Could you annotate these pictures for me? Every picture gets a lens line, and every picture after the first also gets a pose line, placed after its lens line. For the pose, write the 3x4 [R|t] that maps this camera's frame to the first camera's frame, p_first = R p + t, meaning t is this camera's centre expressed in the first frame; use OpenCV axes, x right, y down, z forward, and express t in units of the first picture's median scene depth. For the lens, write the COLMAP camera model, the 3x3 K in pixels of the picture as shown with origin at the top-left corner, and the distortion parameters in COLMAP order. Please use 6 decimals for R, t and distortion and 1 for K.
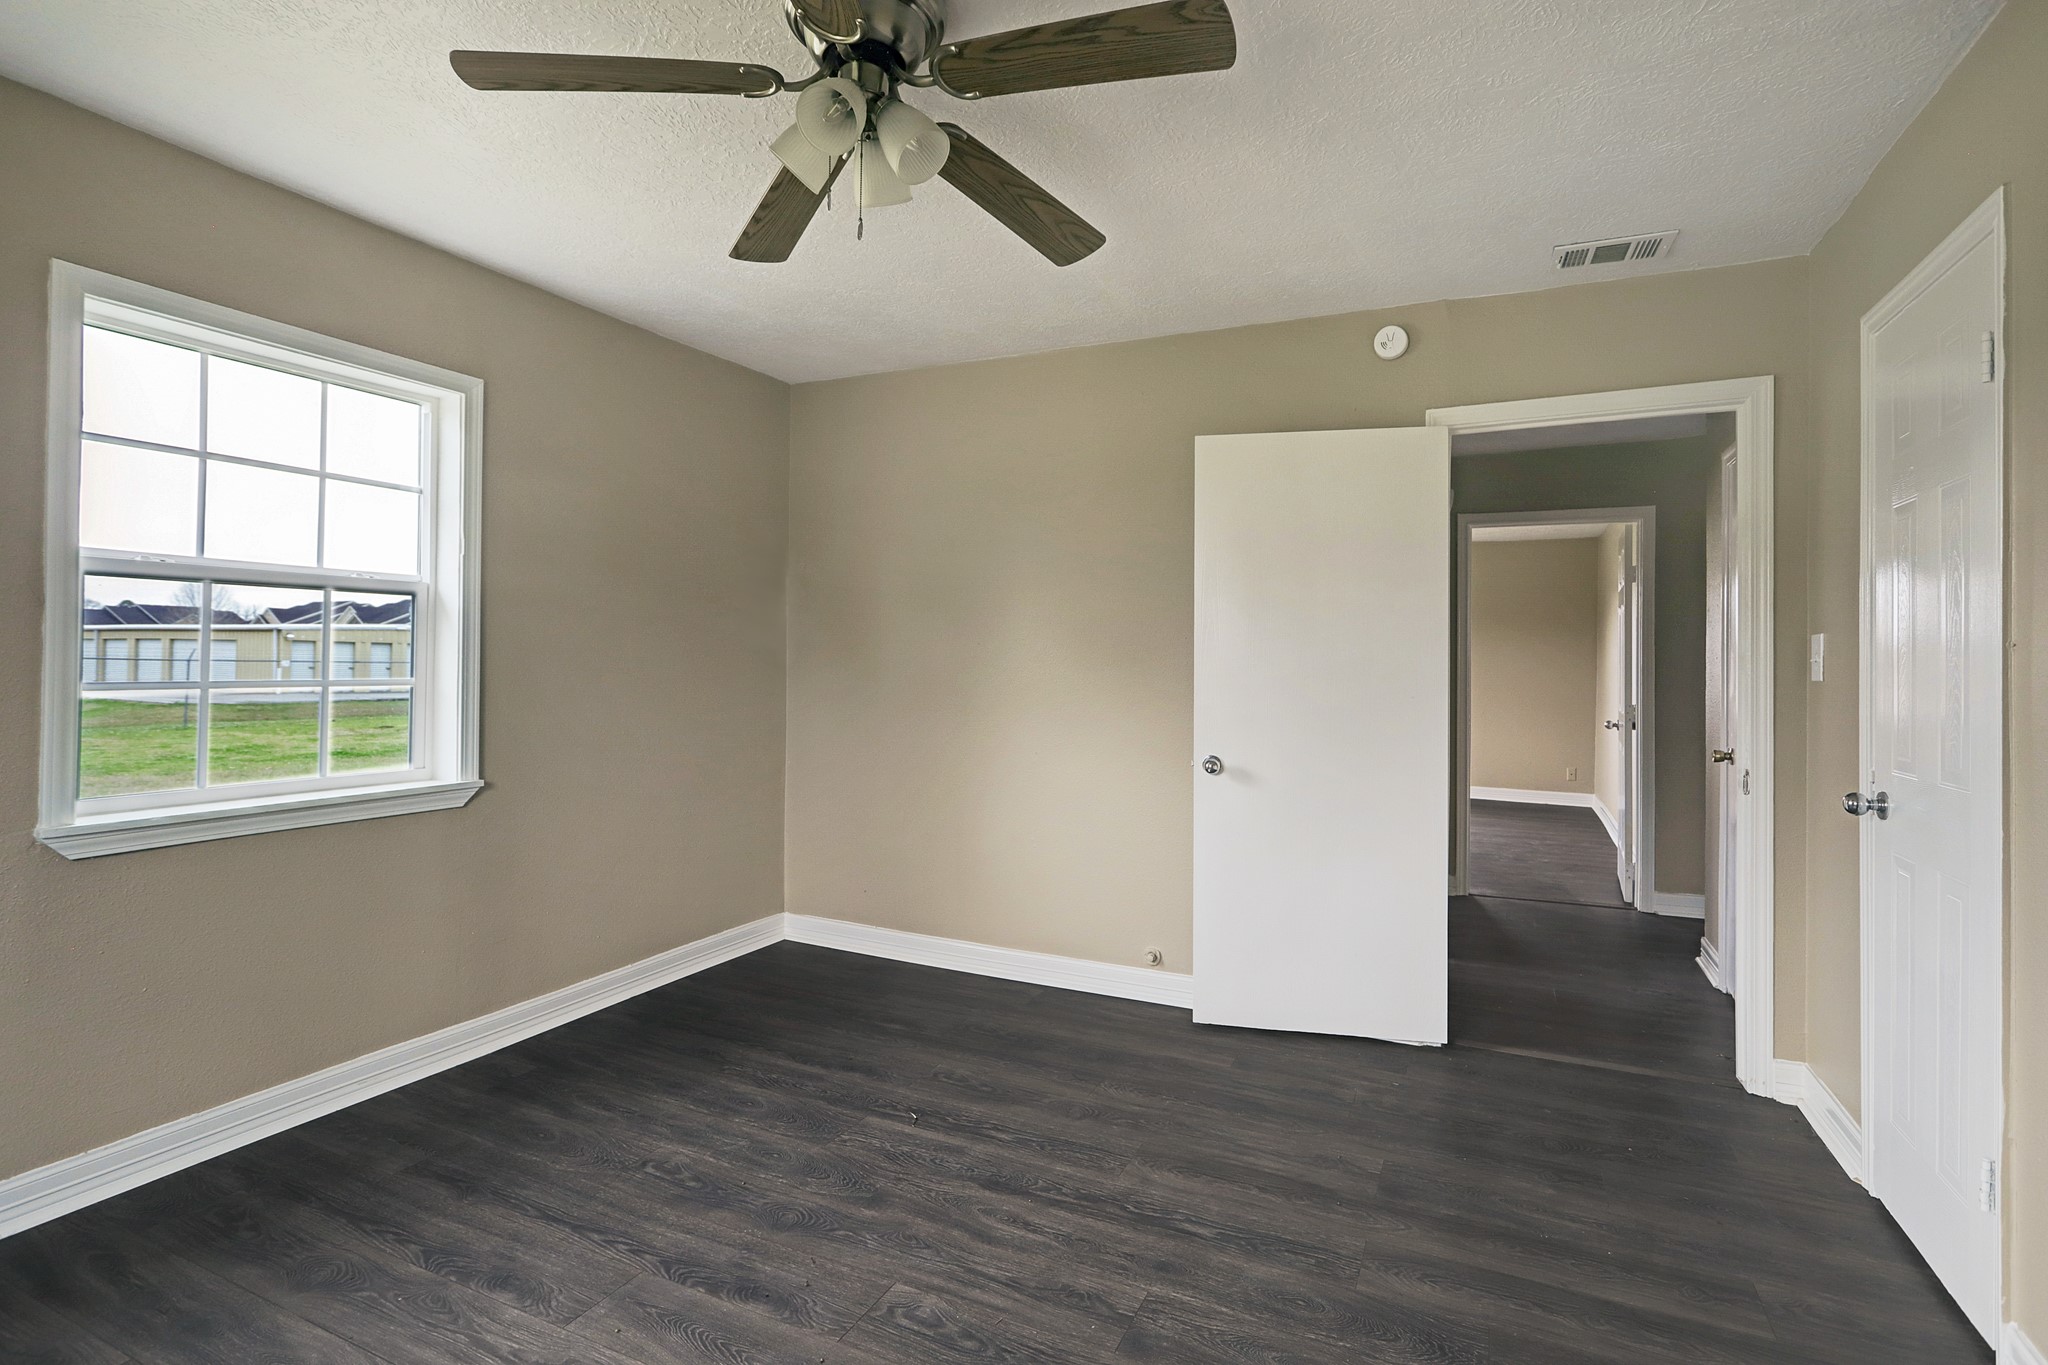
lens RADIAL K [[994.4, 0, 1023.5], [0, 994.4, 651.4], [0, 0, 1]] dist [-0.001359, -0.000150]
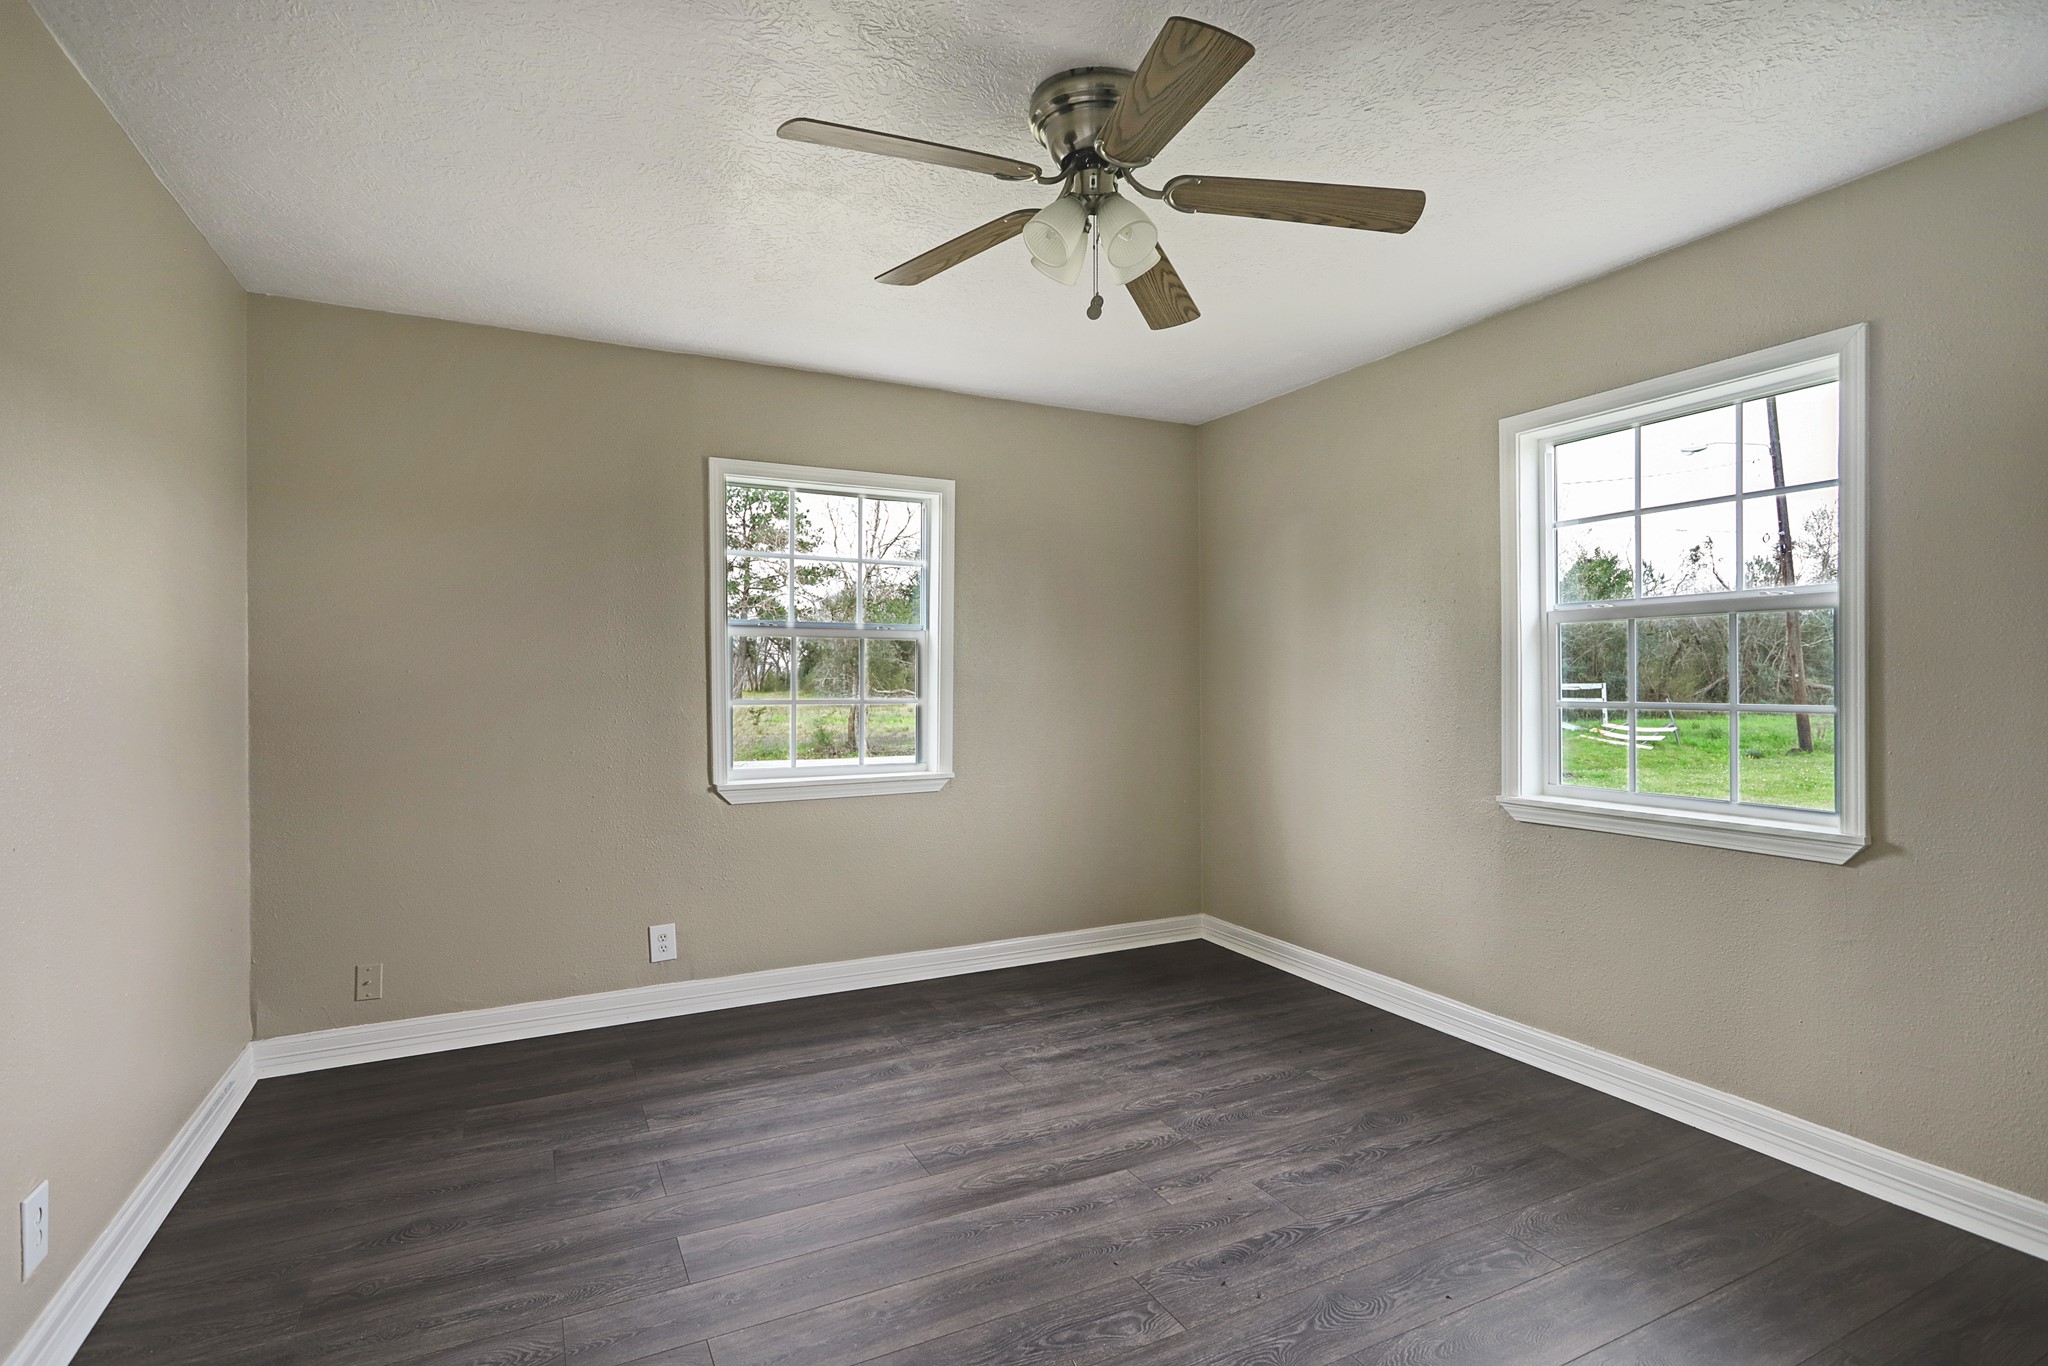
lens RADIAL K [[992.4, 0, 1019.2], [0, 992.4, 681.3], [0, 0, 1]] dist [-0.002686, 0.000794]
pose [[-0.616397, -0.011917, -0.787345, 0.656535], [0.002835, 0.999845, -0.017353, 0.027180], [0.787430, -0.012928, -0.616268, 1.327692]]
